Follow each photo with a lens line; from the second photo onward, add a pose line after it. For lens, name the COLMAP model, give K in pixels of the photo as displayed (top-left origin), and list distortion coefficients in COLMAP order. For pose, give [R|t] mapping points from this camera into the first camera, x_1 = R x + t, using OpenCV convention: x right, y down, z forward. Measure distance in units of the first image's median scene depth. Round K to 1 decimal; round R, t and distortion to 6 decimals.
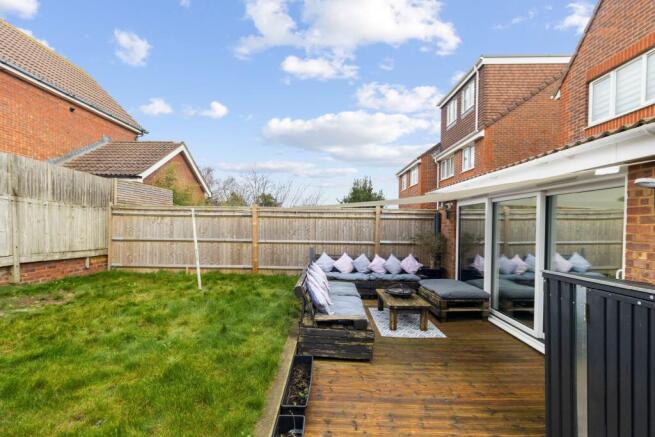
lens RADIAL K [[312.3, 0, 327.2], [0, 312.3, 228.1], [0, 0, 1]] dist [0.000748, 0.000004]
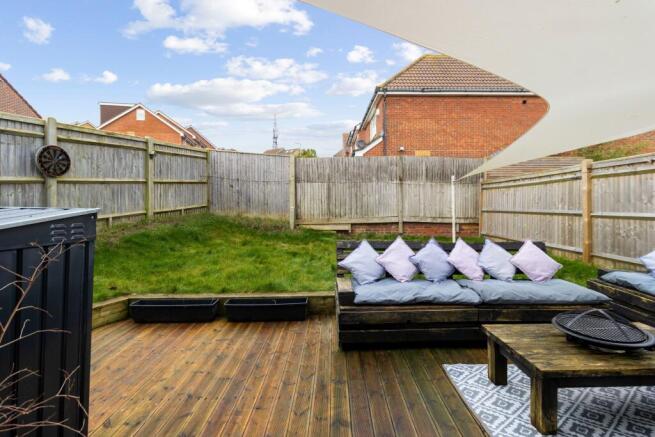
lens RADIAL K [[297.8, 0, 339.5], [0, 297.8, 205.3], [0, 0, 1]] dist [-0.000551, -0.000015]
pose [[0.035041, -0.013481, -0.999295, 0.405811], [-0.007600, 0.999877, -0.013755, 0.037170], [0.999357, 0.008077, 0.034934, 0.449605]]
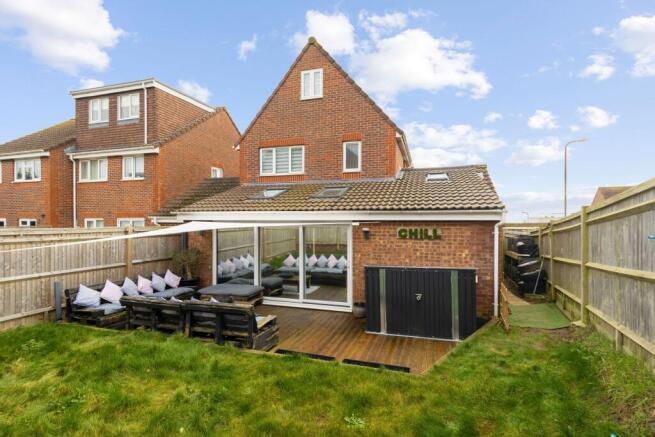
lens RADIAL K [[312.3, 0, 327.2], [0, 312.3, 228.1], [0, 0, 1]] dist [0.000748, 0.000004]
pose [[0.313759, -0.033071, 0.948926, -0.547941], [0.017380, 0.999426, 0.029084, -0.077505], [-0.949343, 0.007367, 0.314154, 0.133663]]
